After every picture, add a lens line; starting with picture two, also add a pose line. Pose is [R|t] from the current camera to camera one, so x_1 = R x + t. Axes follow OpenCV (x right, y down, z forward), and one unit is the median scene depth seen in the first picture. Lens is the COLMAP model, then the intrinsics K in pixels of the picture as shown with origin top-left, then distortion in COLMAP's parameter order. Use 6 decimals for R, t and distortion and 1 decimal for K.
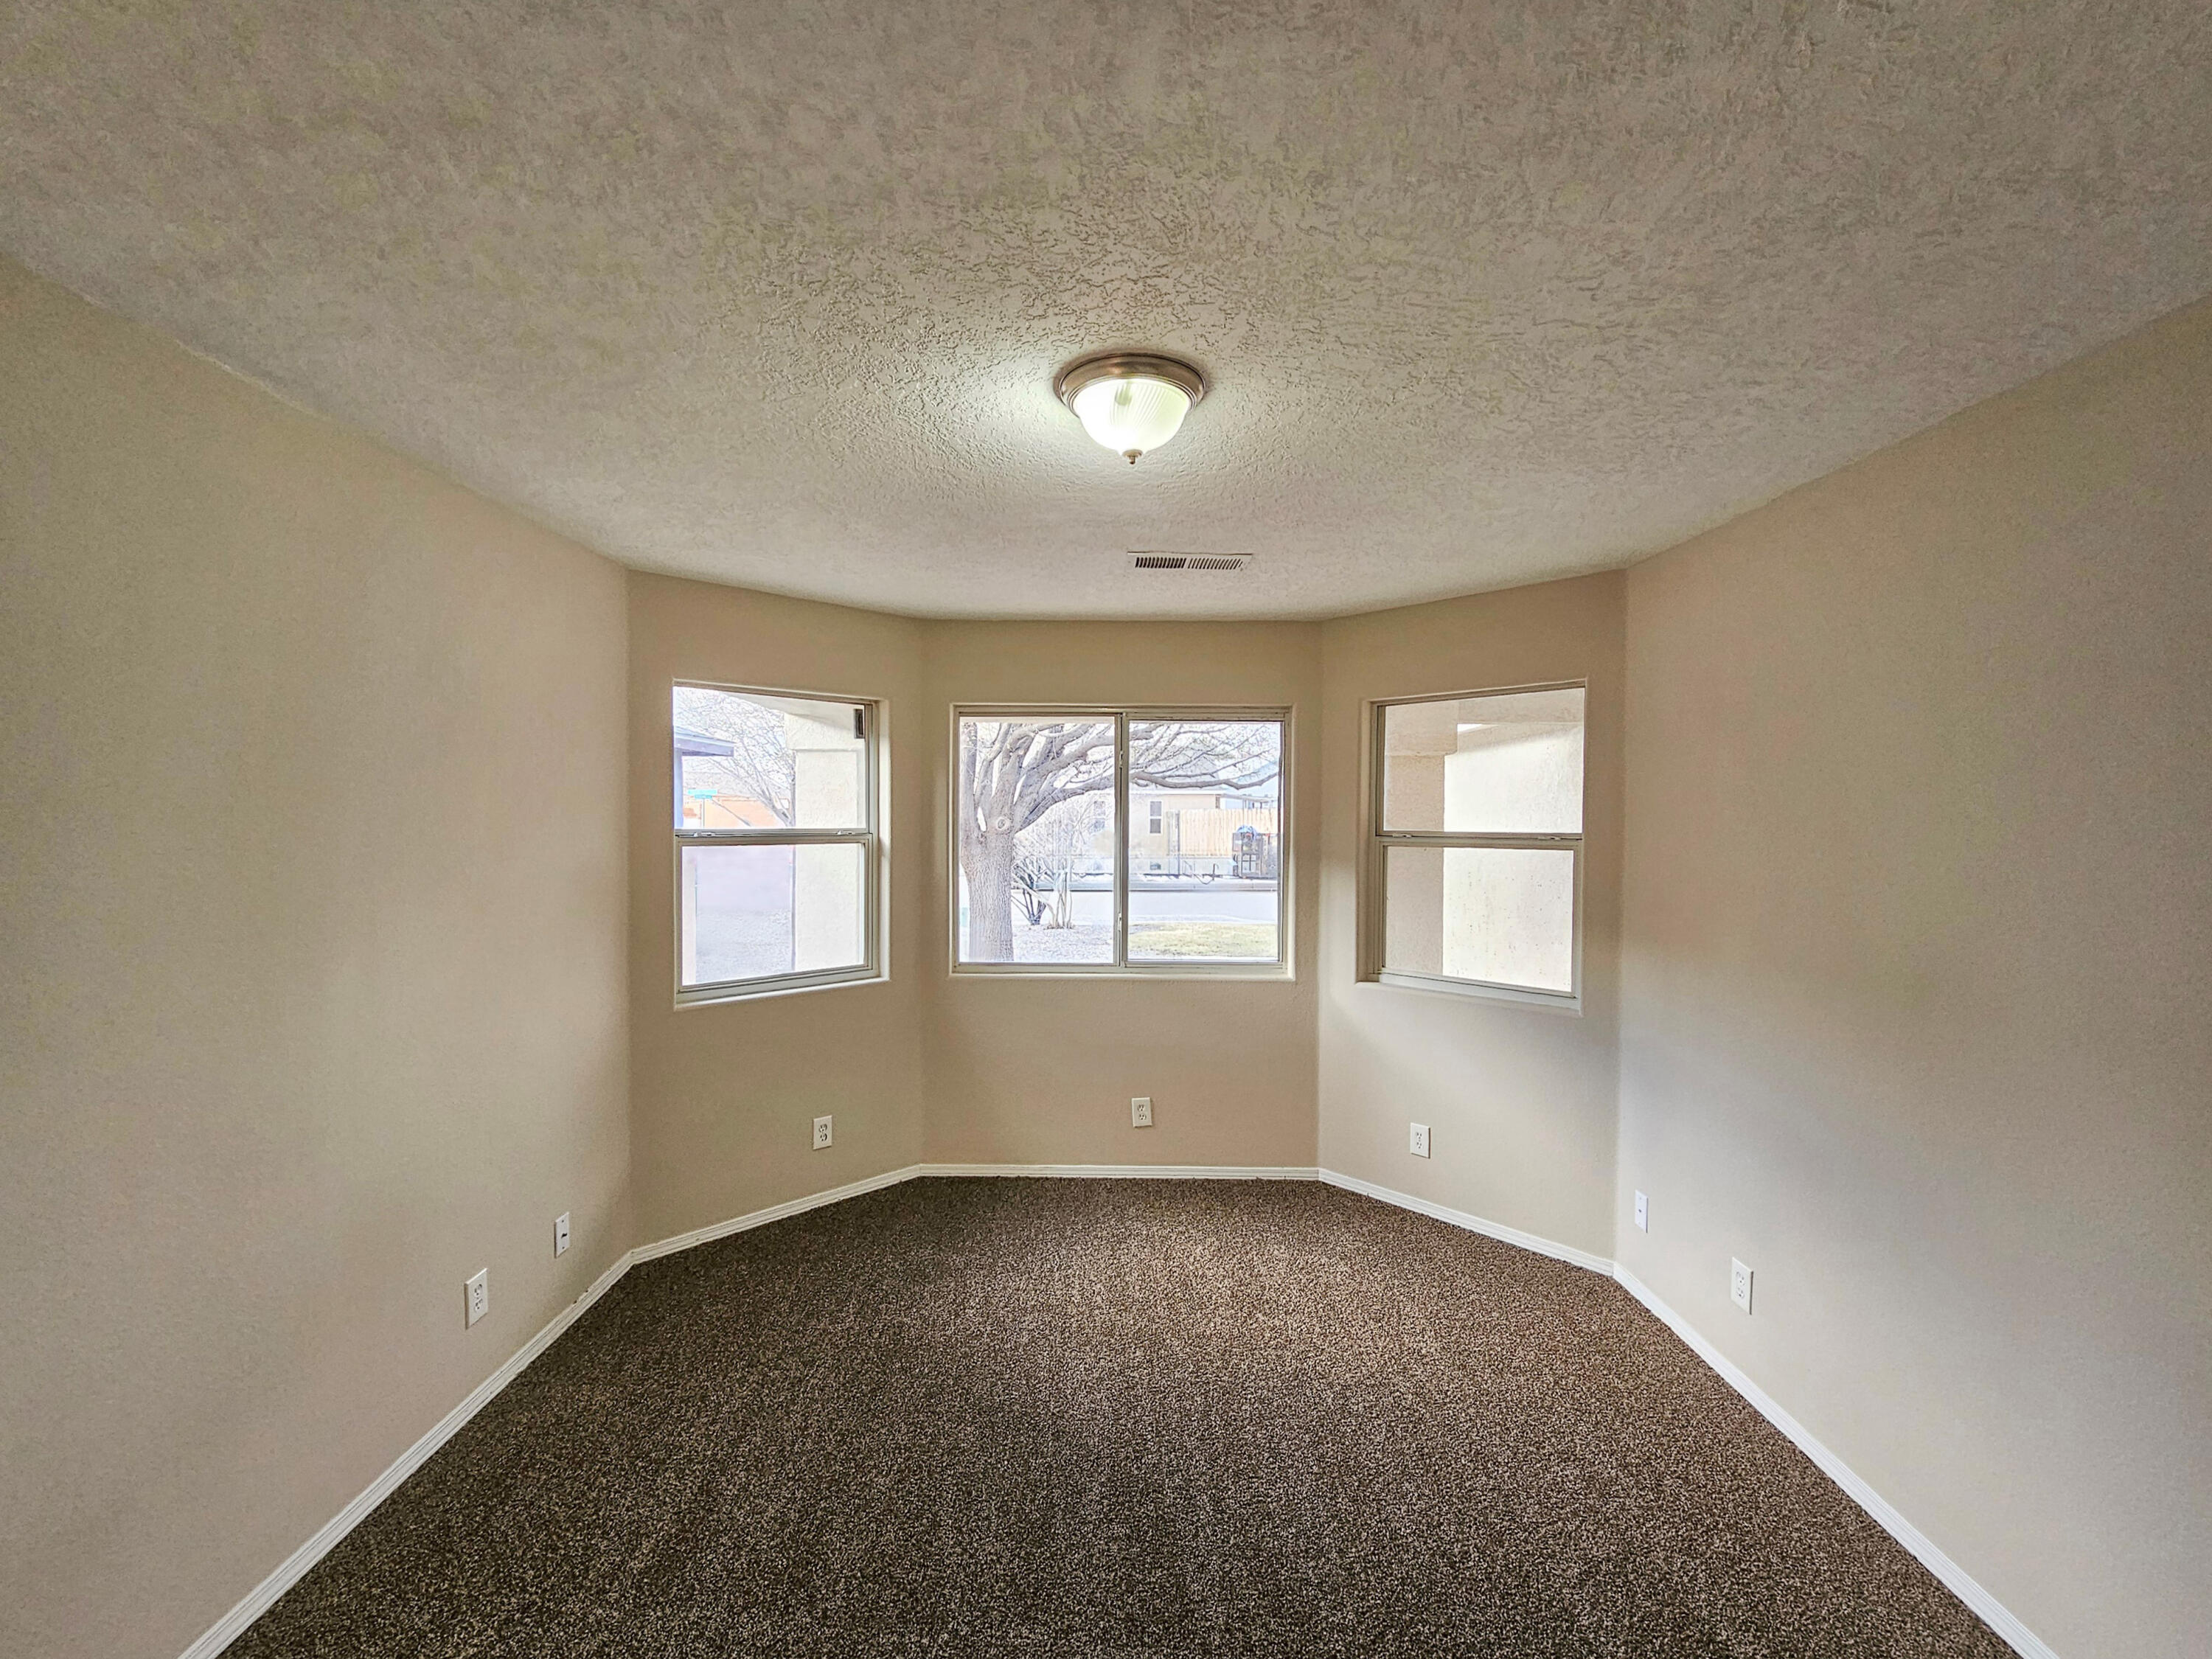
lens RADIAL K [[947.3, 0, 1106.0], [0, 947.3, 829.5], [0, 0, 1]] dist [0.001363, 0.000134]
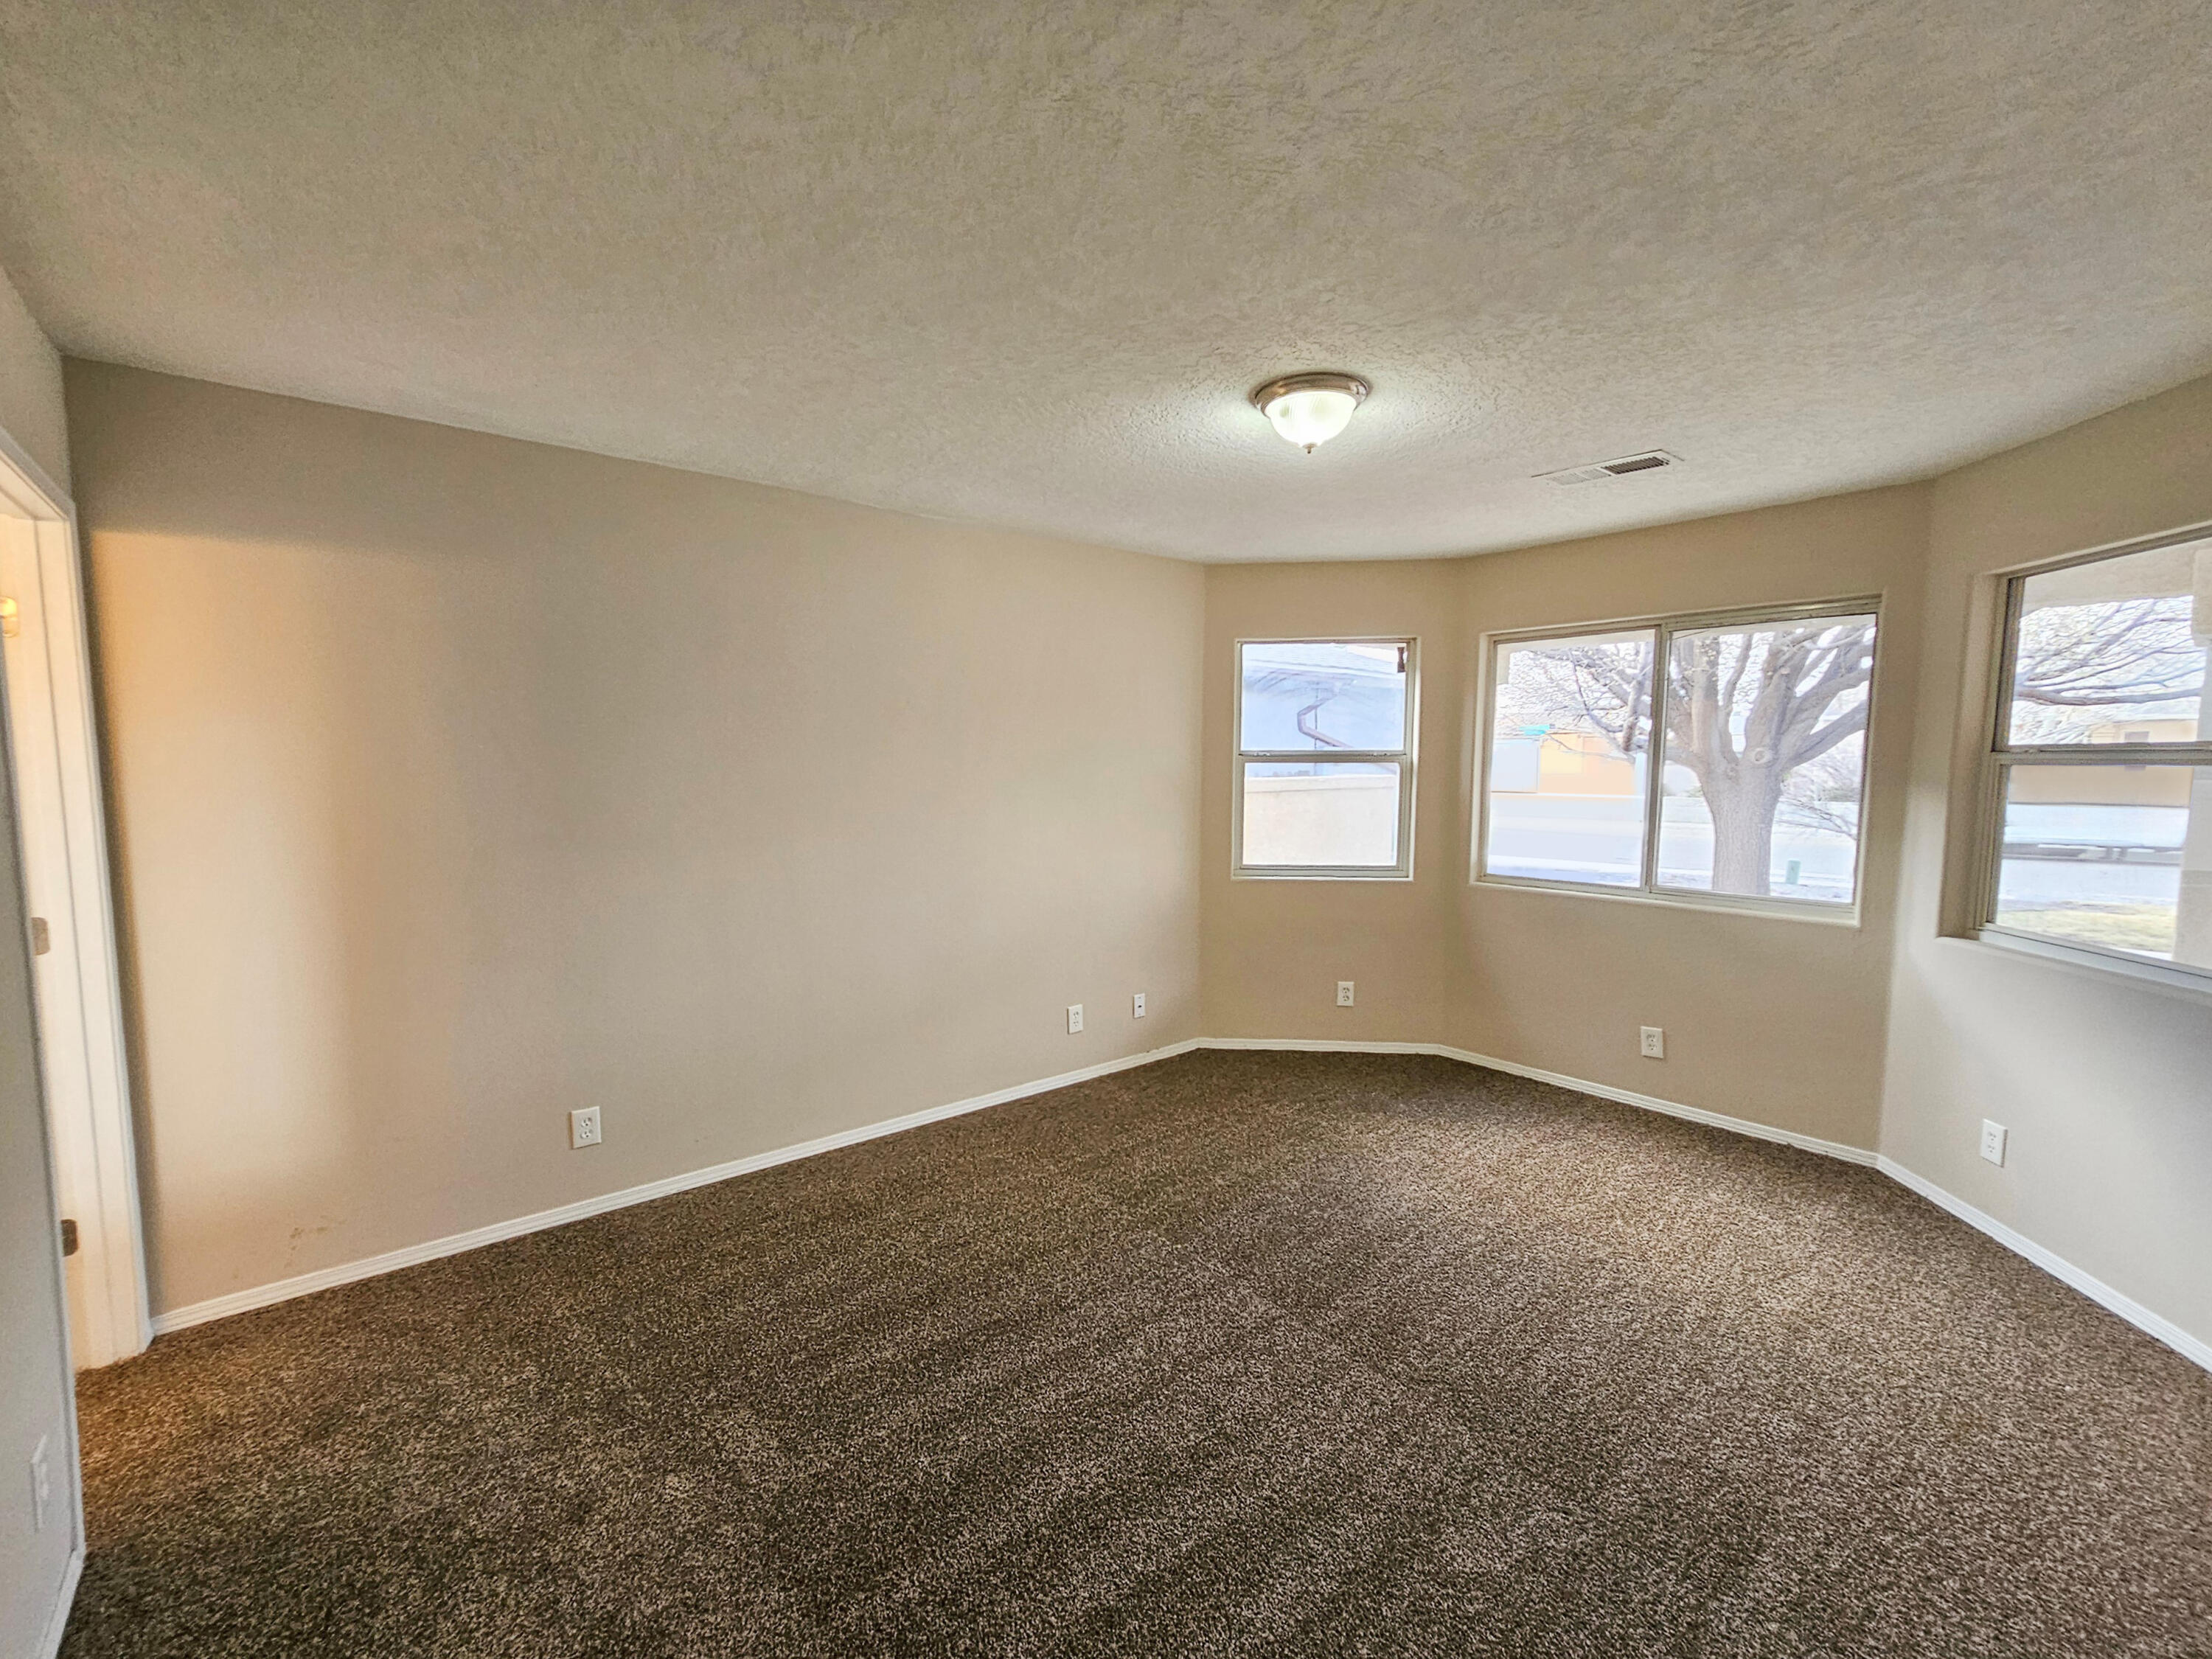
lens RADIAL K [[947.3, 0, 1106.0], [0, 947.3, 829.5], [0, 0, 1]] dist [0.001363, 0.000134]
pose [[0.660488, 0.052794, -0.748978, 0.397905], [-0.006759, 0.997903, 0.064380, 0.024956], [0.750806, -0.037460, 0.659460, -0.047453]]
